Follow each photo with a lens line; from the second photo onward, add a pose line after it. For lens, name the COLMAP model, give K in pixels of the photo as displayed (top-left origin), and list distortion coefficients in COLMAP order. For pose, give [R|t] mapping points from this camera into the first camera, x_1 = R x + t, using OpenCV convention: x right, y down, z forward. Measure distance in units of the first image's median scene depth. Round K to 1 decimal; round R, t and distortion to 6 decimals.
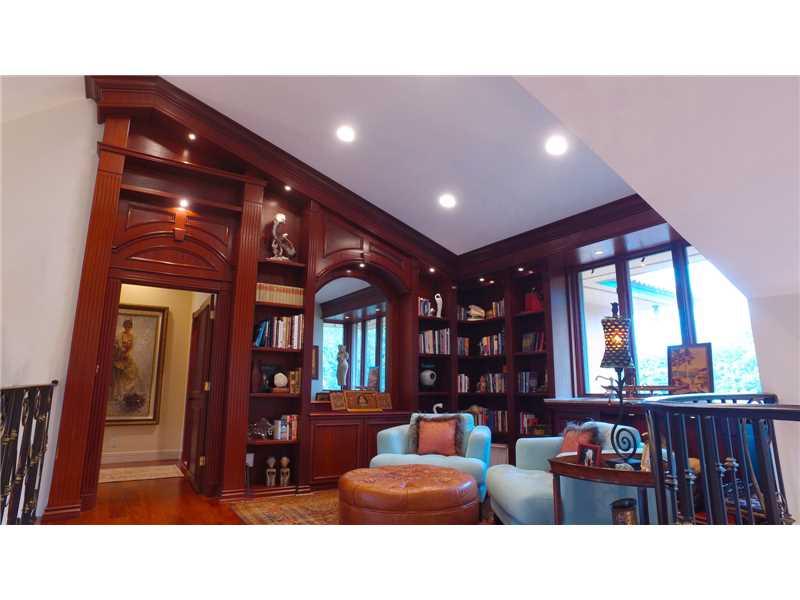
lens RADIAL K [[464.2, 0, 396.9], [0, 464.2, 293.9], [0, 0, 1]] dist [-0.124700, 0.091247]
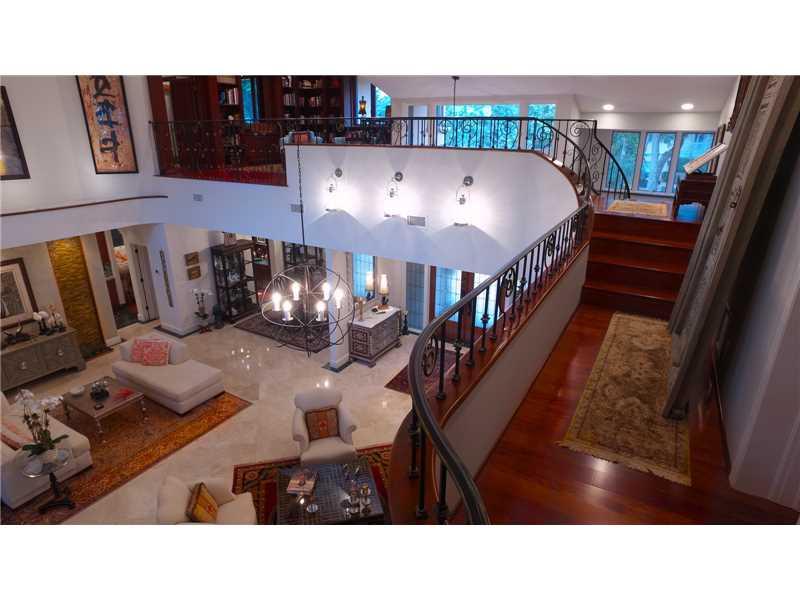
lens RADIAL K [[464.2, 0, 396.9], [0, 464.2, 293.9], [0, 0, 1]] dist [-0.124700, 0.091247]
pose [[0.897475, -0.152781, 0.413758, -0.562130], [-0.084628, 0.861011, 0.501496, -0.251550], [-0.432869, -0.485096, 0.759807, -1.453190]]
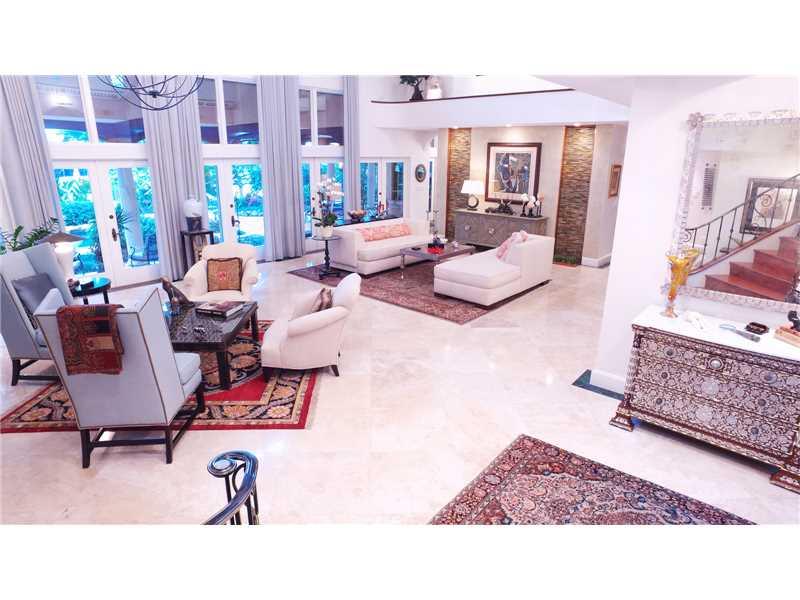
lens RADIAL K [[464.2, 0, 396.9], [0, 464.2, 293.9], [0, 0, 1]] dist [-0.124700, 0.091247]
pose [[0.255959, 0.276938, -0.926170, 0.635976], [0.179744, 0.927744, 0.327083, 0.477120], [0.949830, -0.250193, 0.187687, -0.518328]]
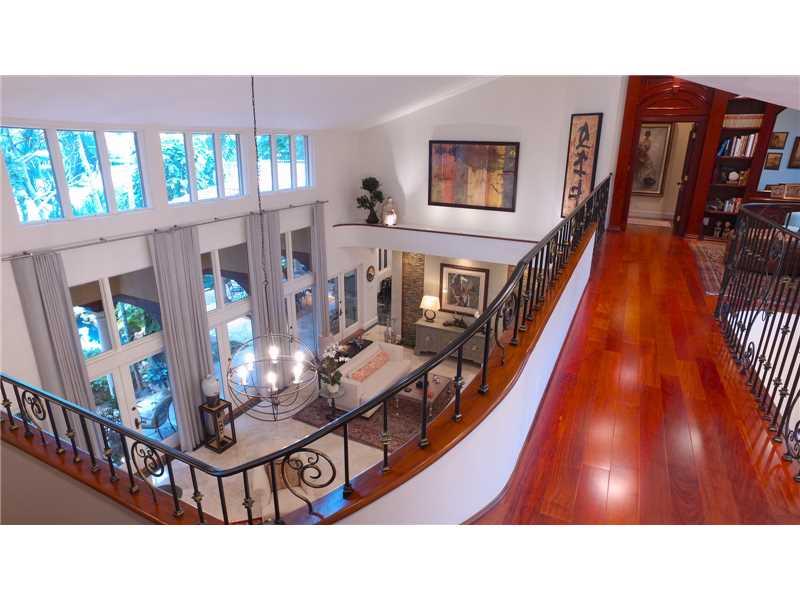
lens RADIAL K [[464.2, 0, 396.9], [0, 464.2, 293.9], [0, 0, 1]] dist [-0.124700, 0.091247]
pose [[0.502894, 0.267417, -0.821941, 0.553227], [0.159143, 0.906033, 0.392145, -0.243591], [0.849571, -0.328013, 0.413081, -0.811596]]
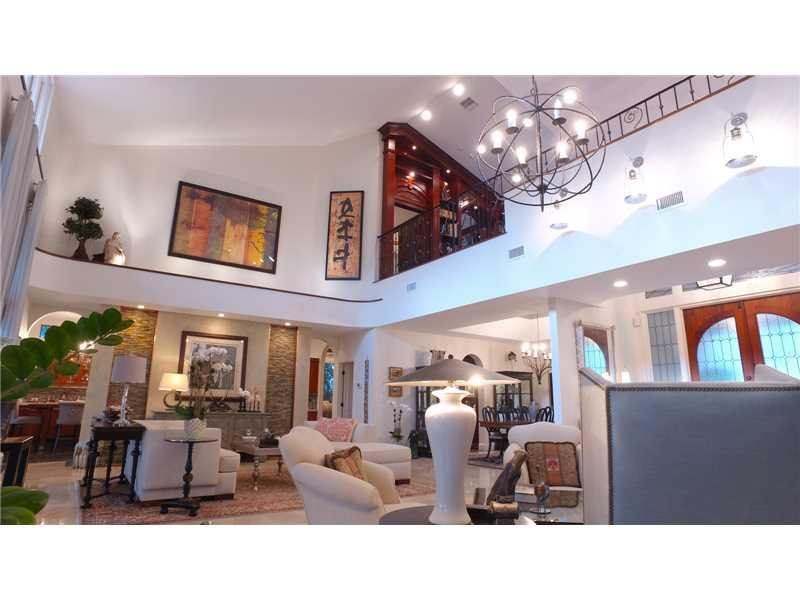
lens RADIAL K [[464.2, 0, 396.9], [0, 464.2, 293.9], [0, 0, 1]] dist [-0.124700, 0.091247]
pose [[0.999600, 0.016208, 0.023163, -0.566240], [-0.015366, 0.999230, -0.036098, 0.499044], [-0.023730, 0.035728, 0.999080, -1.350788]]
